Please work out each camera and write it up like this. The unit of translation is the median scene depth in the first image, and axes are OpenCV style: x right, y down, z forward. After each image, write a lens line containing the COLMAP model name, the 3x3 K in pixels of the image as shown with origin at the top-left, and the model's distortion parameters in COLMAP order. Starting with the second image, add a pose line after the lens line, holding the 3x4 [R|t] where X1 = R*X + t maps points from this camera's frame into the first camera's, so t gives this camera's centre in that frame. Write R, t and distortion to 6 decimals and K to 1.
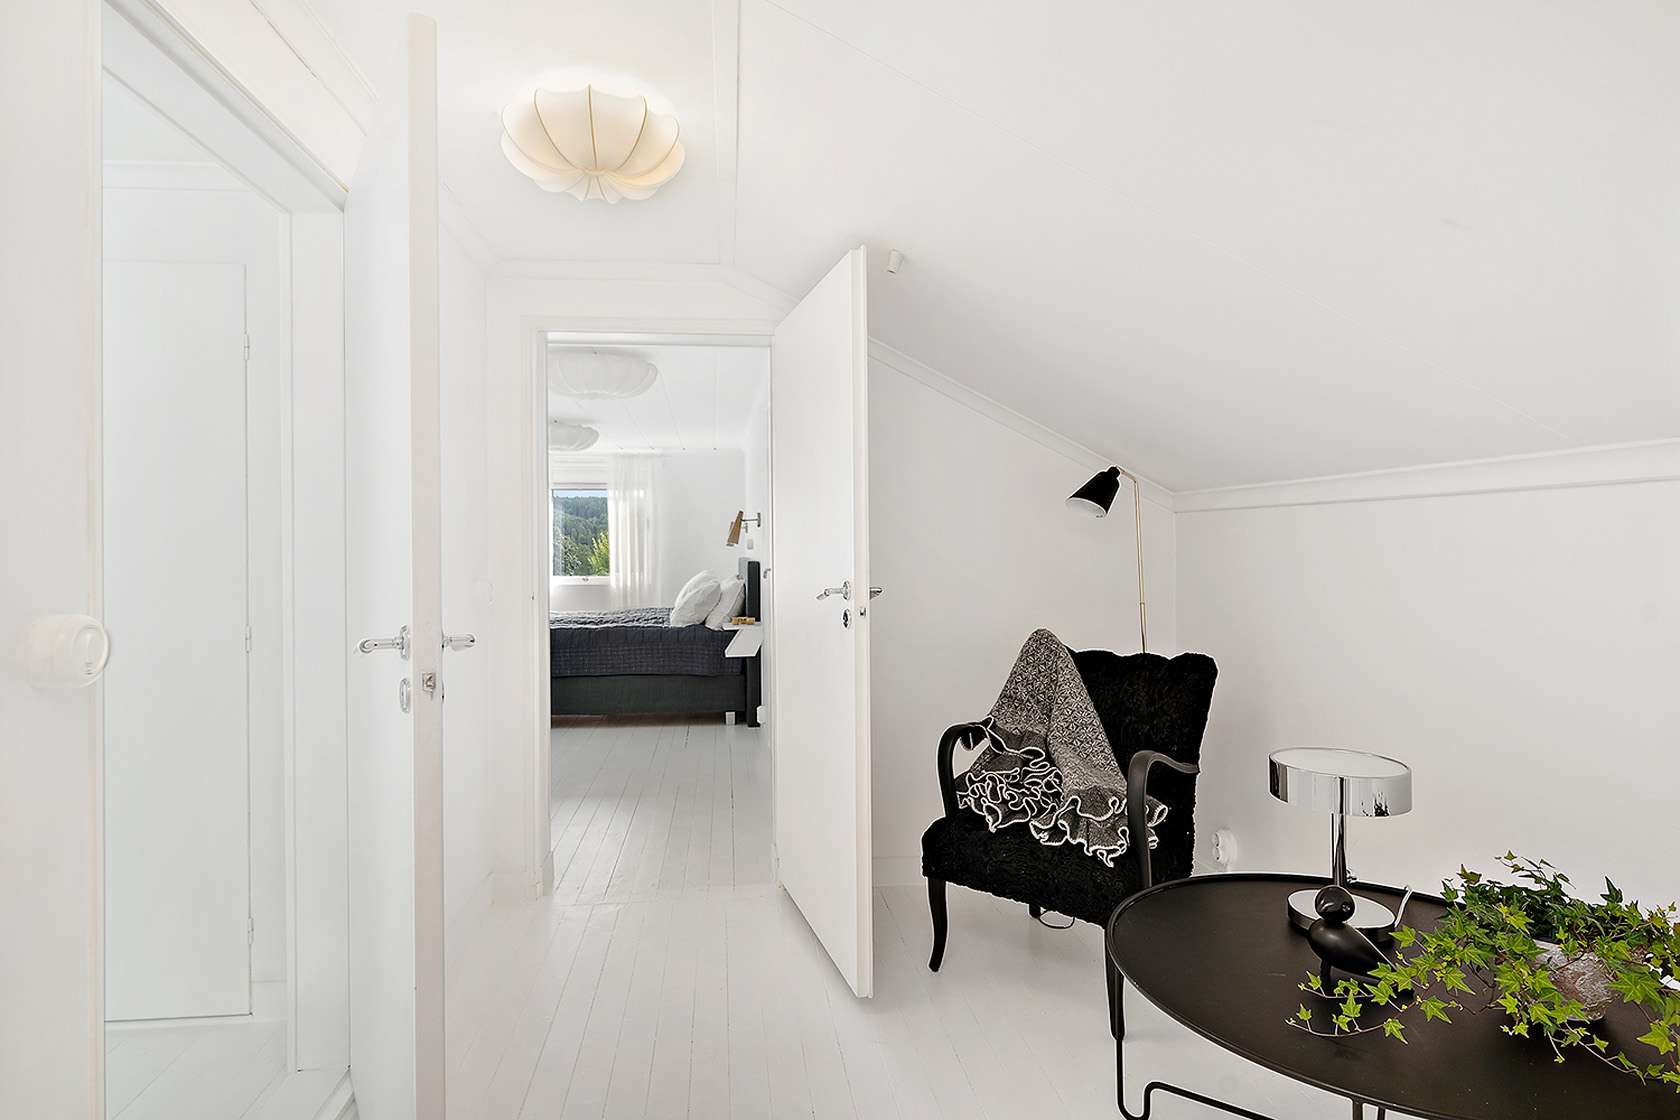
lens RADIAL K [[1095.2, 0, 840.0], [0, 1095.2, 560.0], [0, 0, 1]] dist [0.000229, -0.000020]
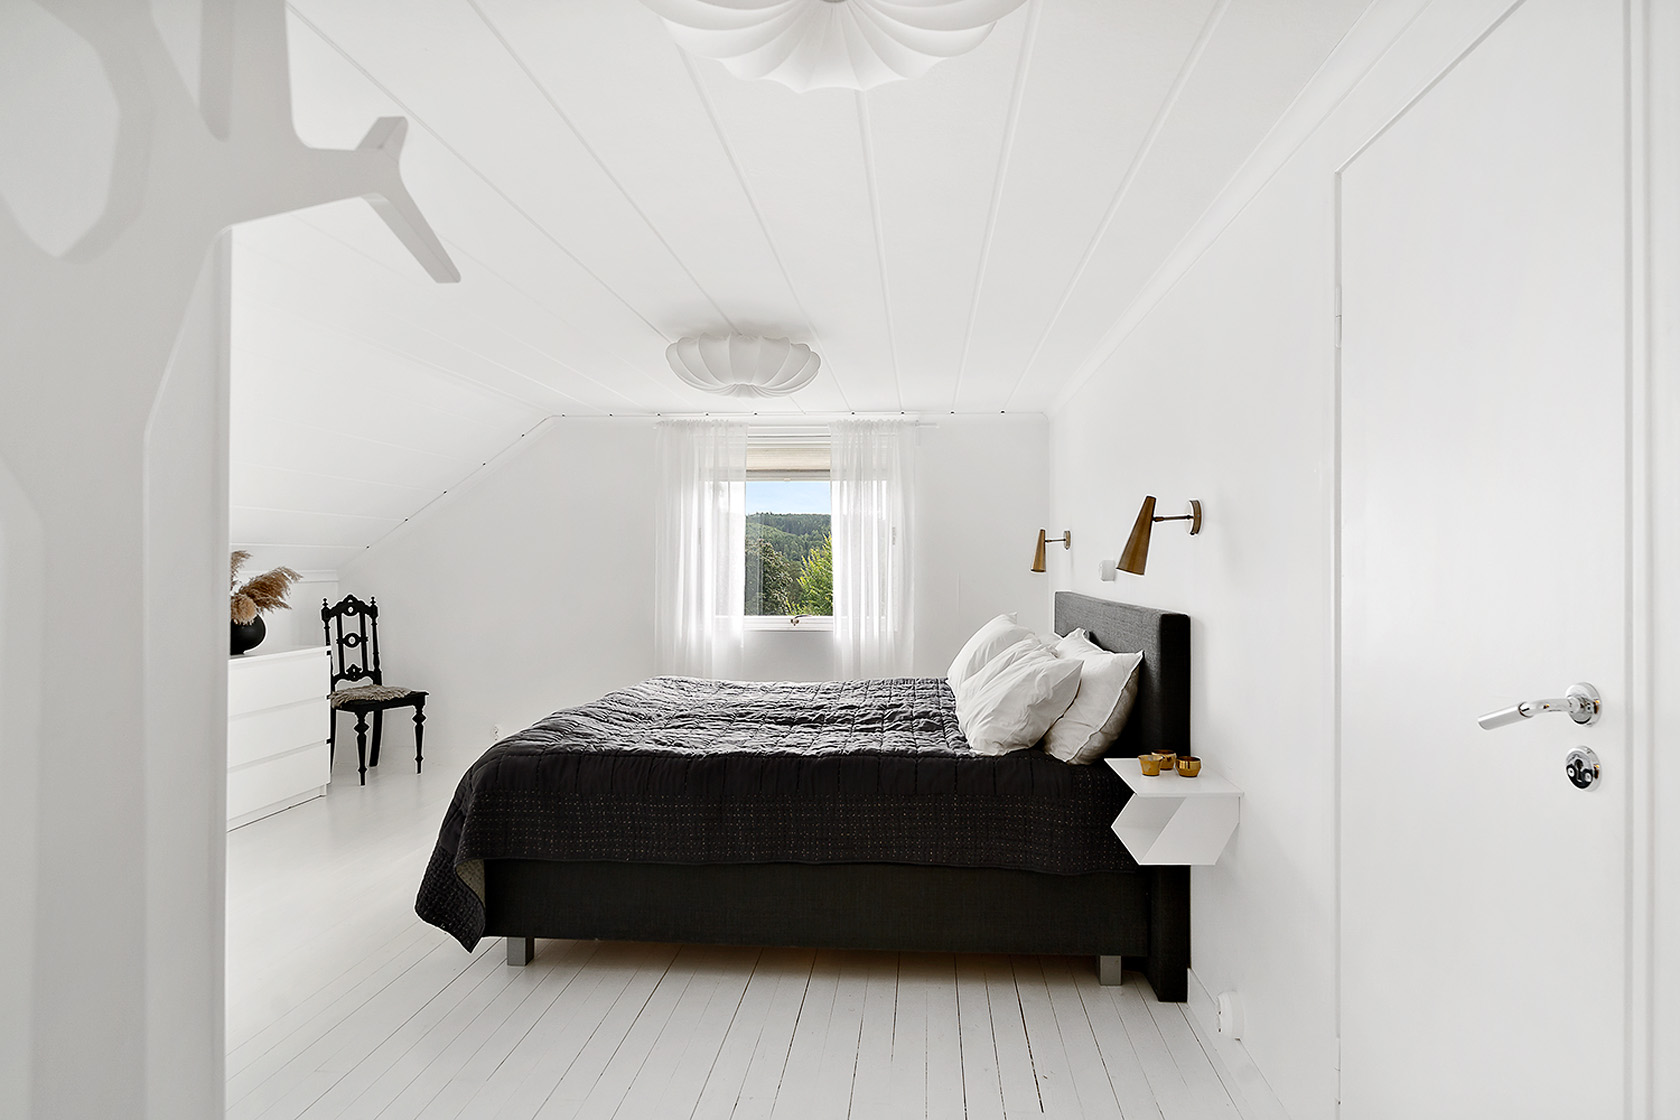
lens RADIAL K [[1095.2, 0, 840.0], [0, 1095.2, 560.0], [0, 0, 1]] dist [0.000229, -0.000020]
pose [[0.982130, 0.003767, -0.188165, -0.098183], [-0.006636, 0.999871, -0.014618, -0.010592], [0.188086, 0.015606, 0.982029, 0.428820]]
